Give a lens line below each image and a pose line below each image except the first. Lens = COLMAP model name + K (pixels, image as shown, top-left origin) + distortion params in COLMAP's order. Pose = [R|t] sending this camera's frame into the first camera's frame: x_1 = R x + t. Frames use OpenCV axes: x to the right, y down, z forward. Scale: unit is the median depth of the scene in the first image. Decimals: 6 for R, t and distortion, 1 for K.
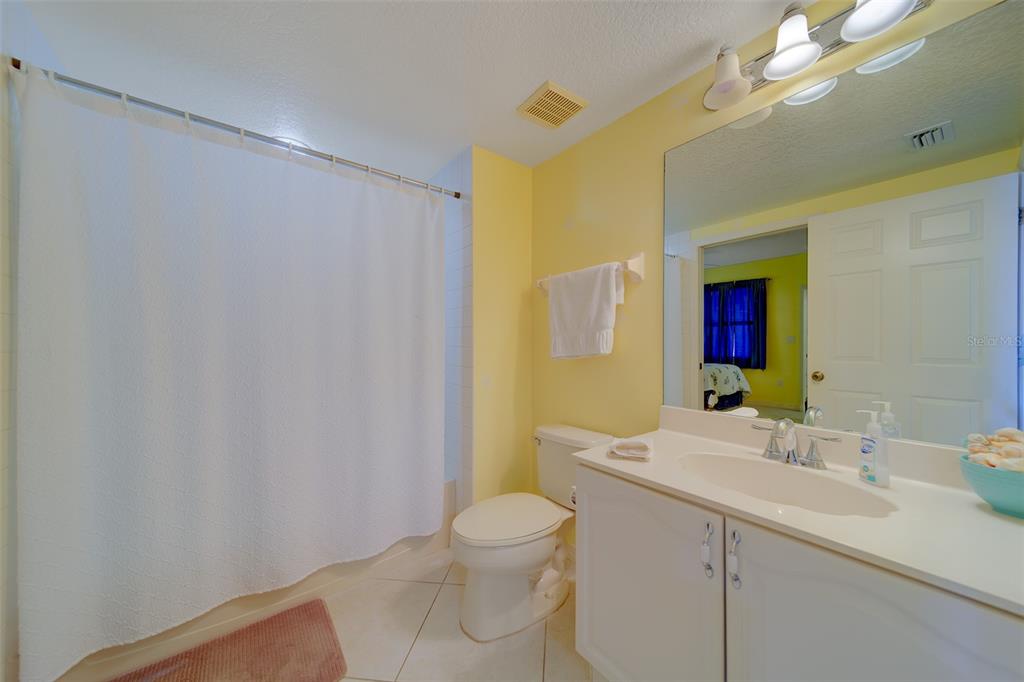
lens RADIAL K [[362.6, 0, 517.4], [0, 362.6, 347.1], [0, 0, 1]] dist [0.006806, -0.000495]
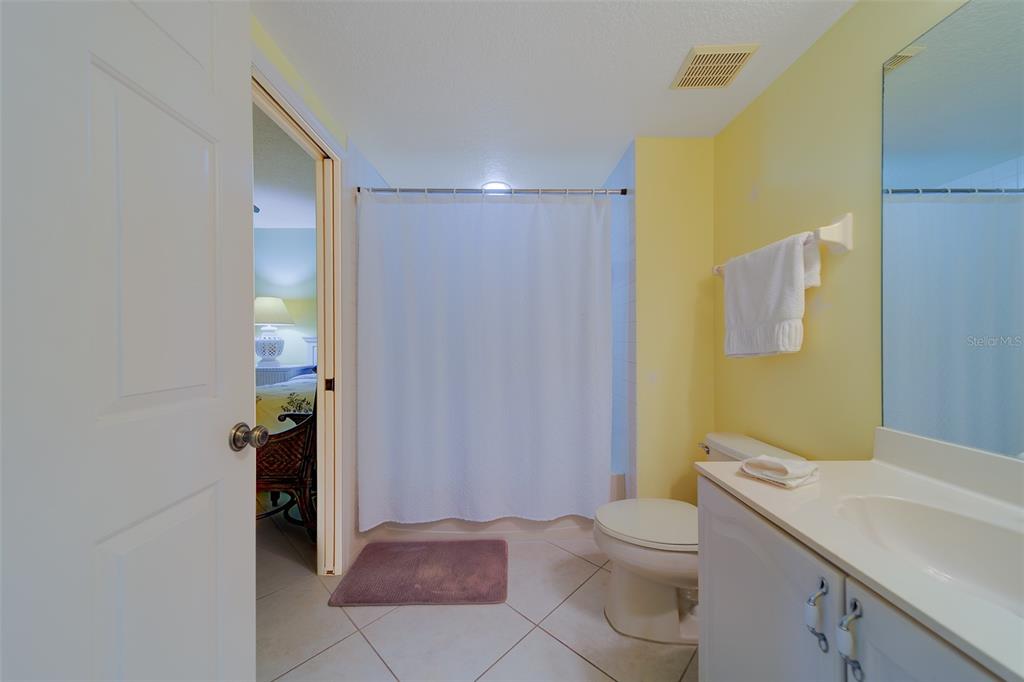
lens RADIAL K [[362.6, 0, 506.9], [0, 362.6, 342.2], [0, 0, 1]] dist [0.006806, -0.000495]
pose [[0.792092, 0.001233, -0.610401, 0.242267], [-0.000613, 0.999999, 0.001224, -0.002531], [0.610402, -0.000595, 0.792092, 0.003029]]
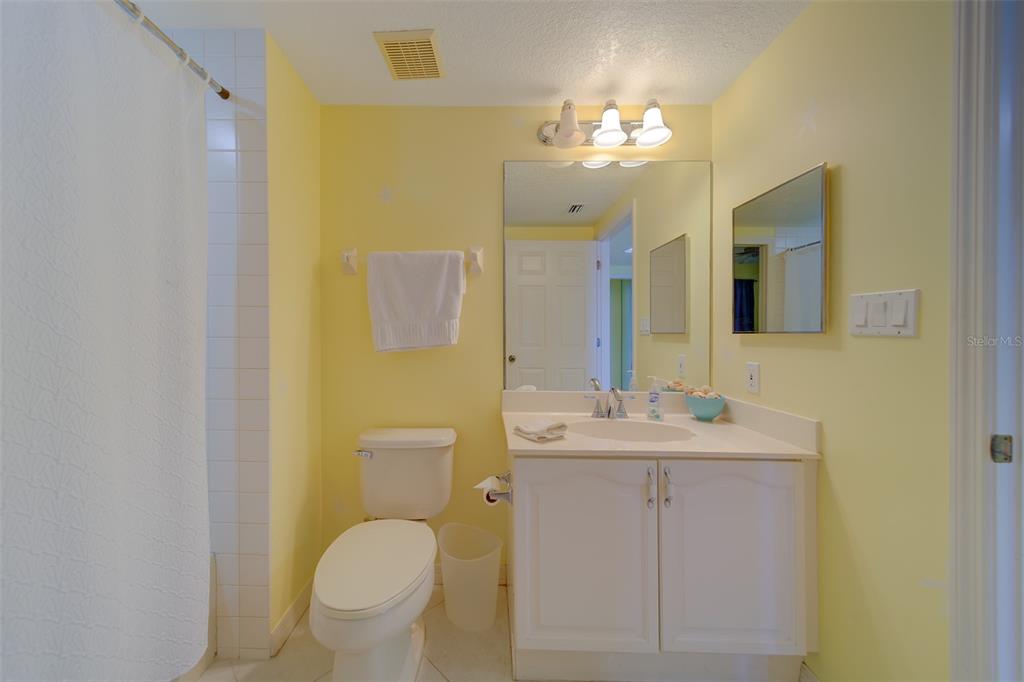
lens RADIAL K [[362.6, 0, 496.0], [0, 362.6, 337.2], [0, 0, 1]] dist [0.006806, -0.000495]
pose [[0.633267, 0.003047, 0.773927, -0.438737], [-0.000122, 0.999993, -0.003837, 0.003714], [-0.773933, 0.002335, 0.633263, 0.301391]]
